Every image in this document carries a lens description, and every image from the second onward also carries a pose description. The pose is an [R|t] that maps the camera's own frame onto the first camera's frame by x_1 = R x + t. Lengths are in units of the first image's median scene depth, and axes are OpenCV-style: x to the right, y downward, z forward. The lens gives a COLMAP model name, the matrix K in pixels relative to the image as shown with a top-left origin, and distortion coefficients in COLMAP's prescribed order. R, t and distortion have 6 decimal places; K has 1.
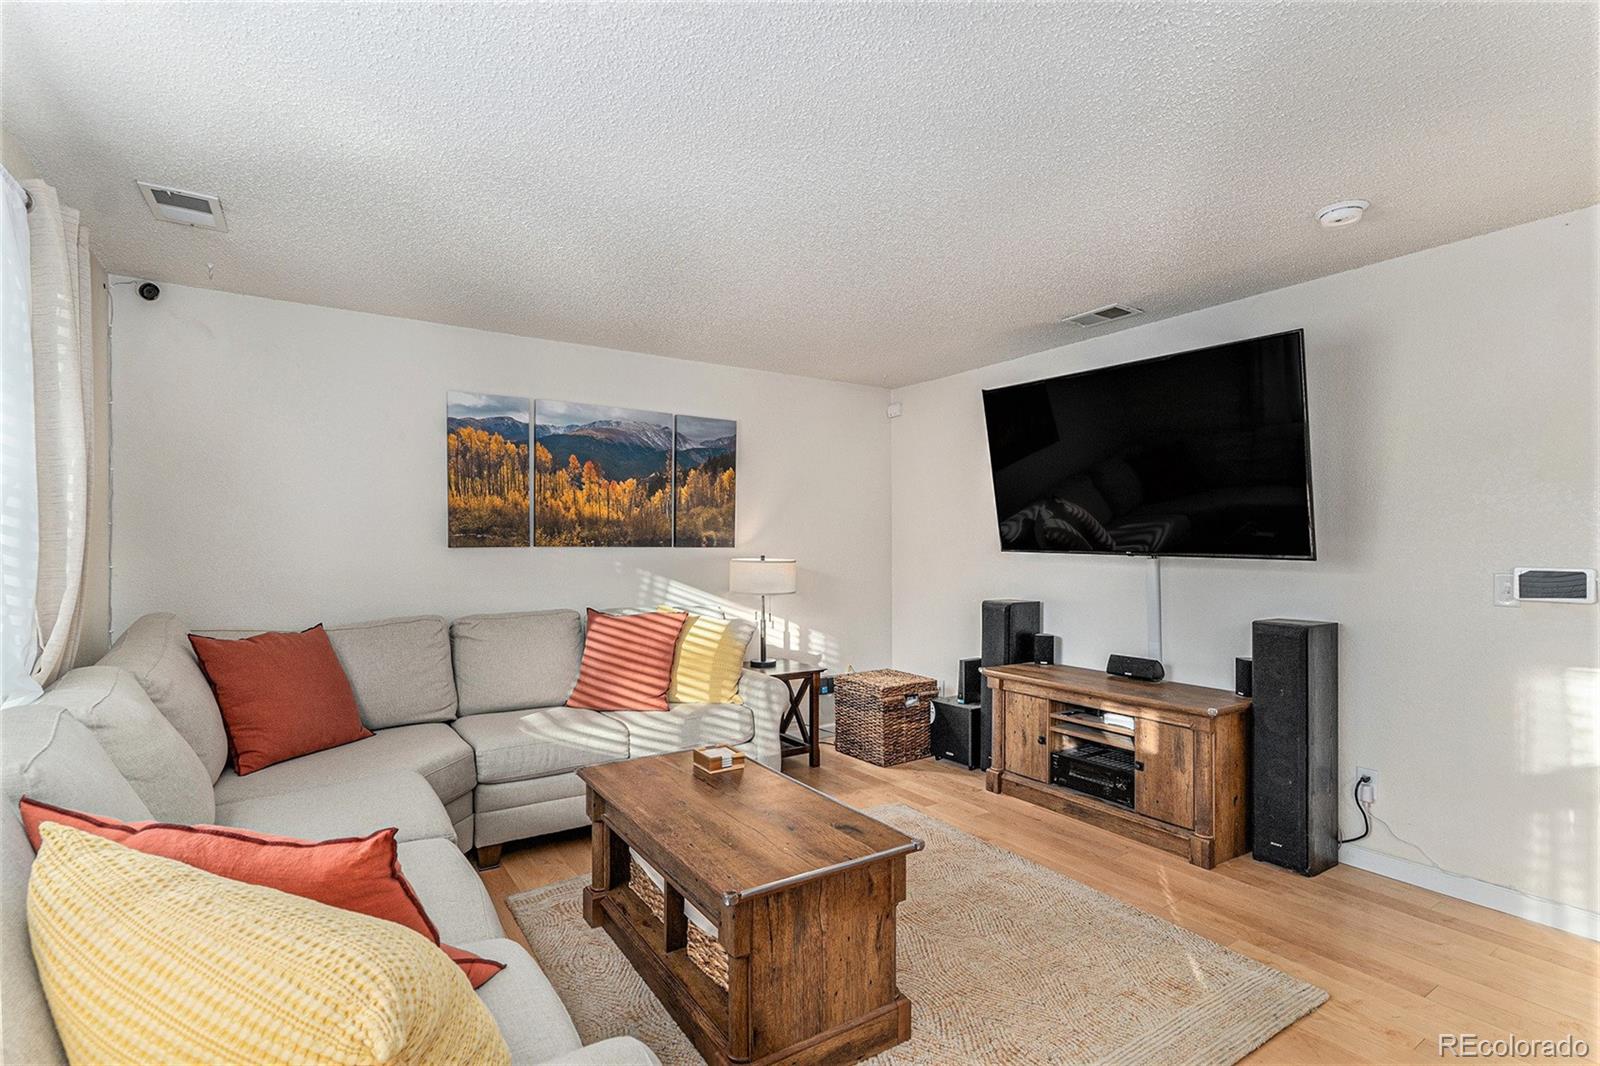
lens RADIAL K [[746.8, 0, 801.7], [0, 746.8, 544.4], [0, 0, 1]] dist [0.007239, -0.000539]
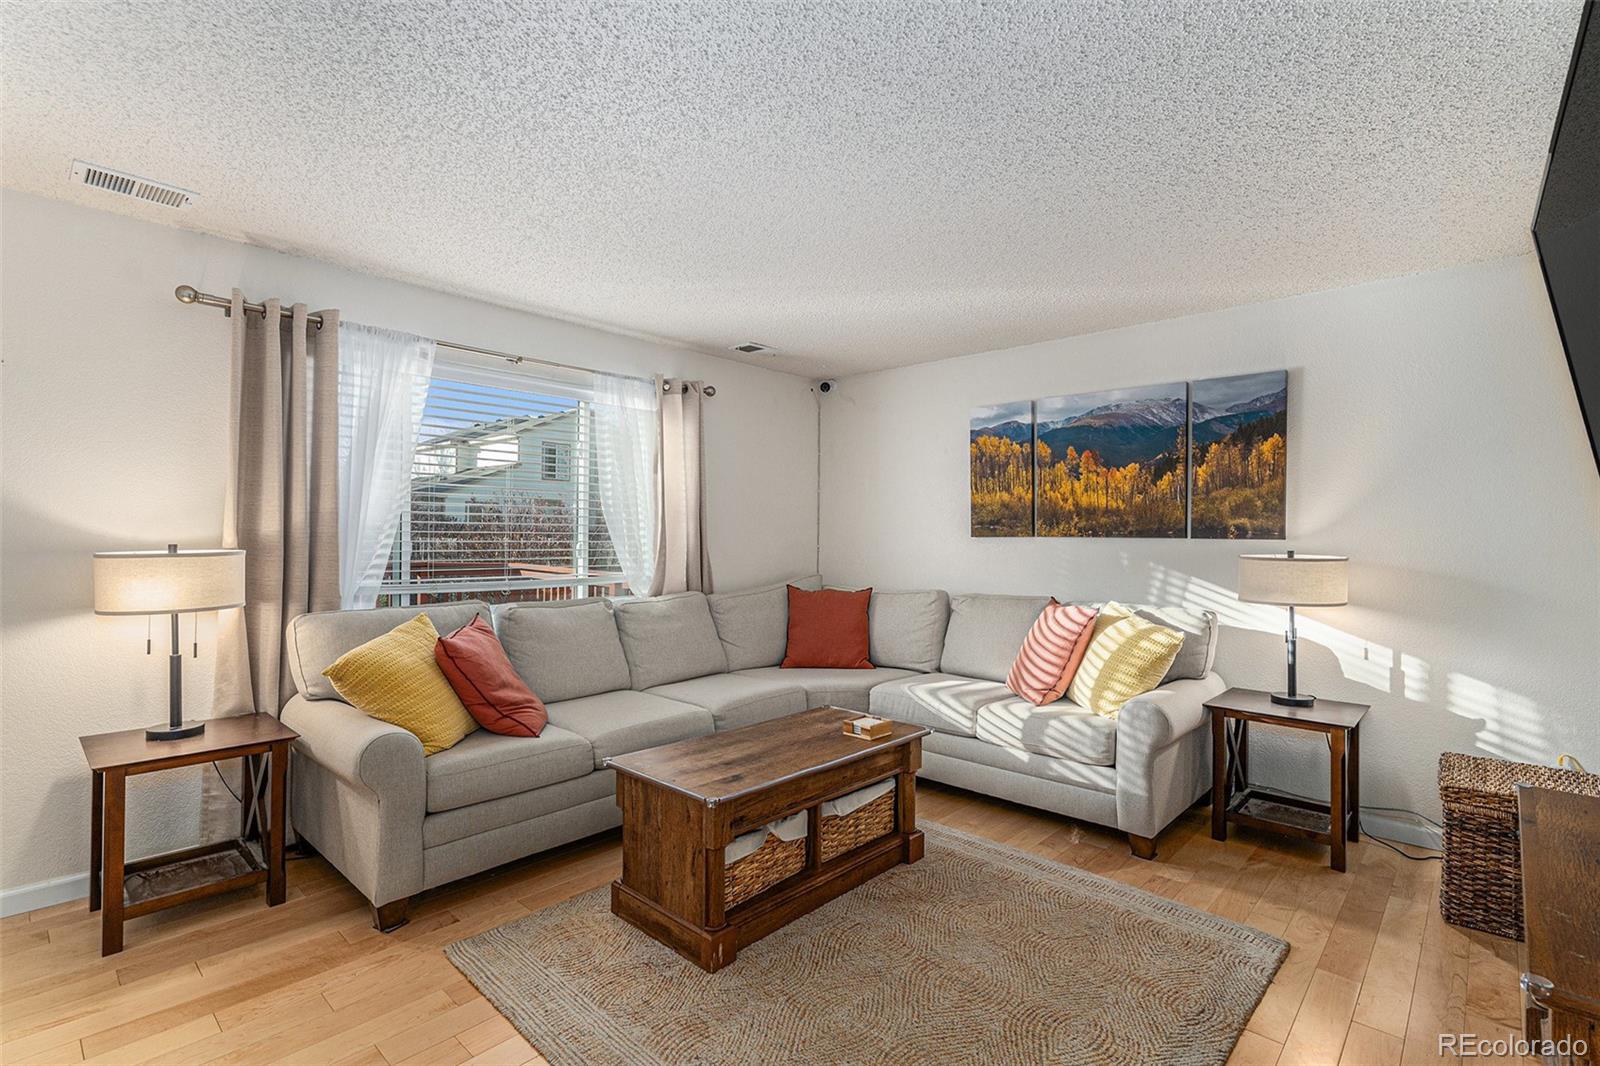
lens RADIAL K [[746.8, 0, 802.1], [0, 746.8, 531.7], [0, 0, 1]] dist [0.007239, -0.000539]
pose [[0.255742, -0.002596, -0.966742, 0.570551], [-0.004410, 0.999983, -0.003852, 0.001461], [0.966735, 0.005248, 0.255726, 0.380690]]
